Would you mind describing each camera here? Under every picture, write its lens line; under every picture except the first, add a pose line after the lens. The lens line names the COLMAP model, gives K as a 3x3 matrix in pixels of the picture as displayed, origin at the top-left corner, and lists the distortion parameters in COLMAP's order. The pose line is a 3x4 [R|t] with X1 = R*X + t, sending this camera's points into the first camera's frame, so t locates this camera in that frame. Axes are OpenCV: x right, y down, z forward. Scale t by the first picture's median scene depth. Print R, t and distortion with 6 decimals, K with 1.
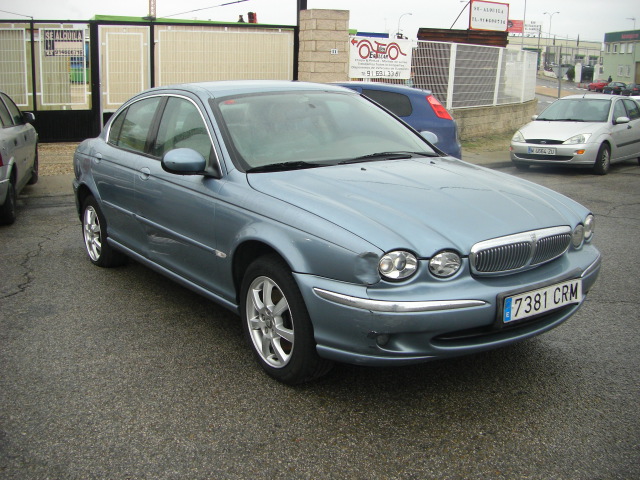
lens RADIAL K [[712.1, 0, 328.2], [0, 712.1, 249.7], [0, 0, 1]] dist [-0.134482, 0.000000]
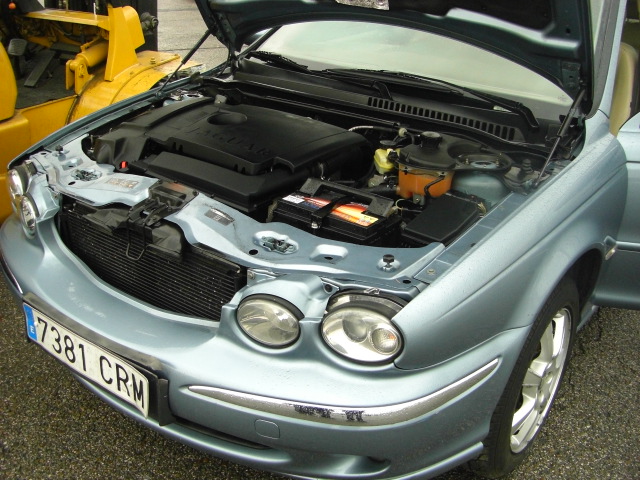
lens RADIAL K [[712.1, 0, 318.5], [0, 712.1, 242.2], [0, 0, 1]] dist [-0.134482, 0.000000]
pose [[0.301097, 0.411464, -0.860254, 0.791086], [-0.254238, 0.904104, 0.343452, -0.245642], [0.919078, 0.115297, 0.376833, 0.934021]]
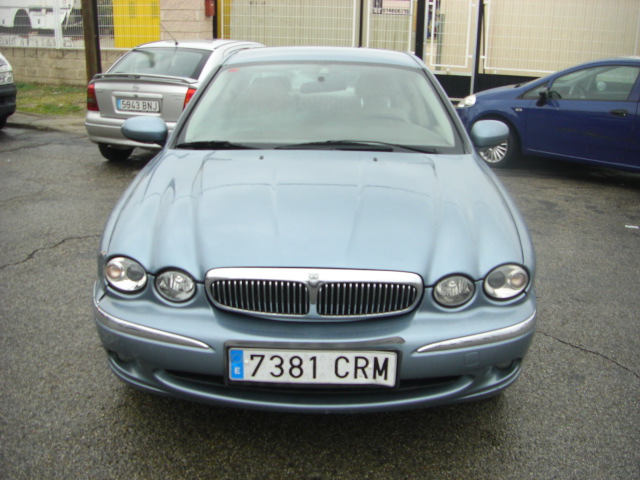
lens RADIAL K [[712.1, 0, 319.6], [0, 712.1, 245.5], [0, 0, 1]] dist [-0.134482, 0.000000]
pose [[0.808810, 0.182842, -0.558923, 0.678507], [-0.156978, 0.983077, 0.094436, -0.115946], [0.566731, 0.011358, 0.823824, 0.403872]]
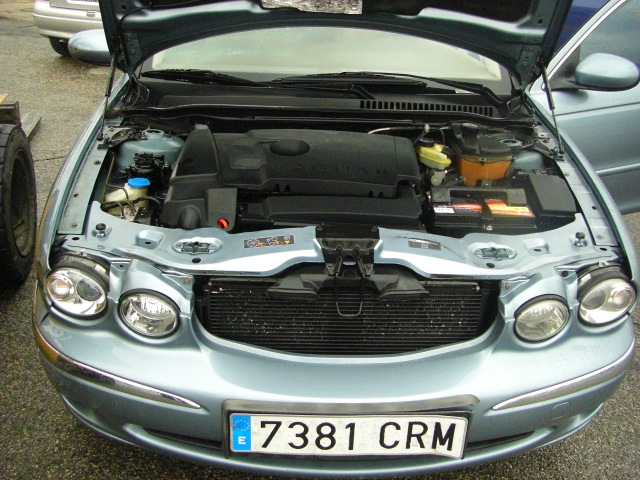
lens RADIAL K [[712.1, 0, 318.7], [0, 712.1, 235.0], [0, 0, 1]] dist [-0.134482, 0.000000]
pose [[0.832699, 0.269911, -0.483487, 0.485367], [-0.171173, 0.955861, 0.238809, -0.179446], [0.526603, -0.116096, 0.842146, 0.569152]]
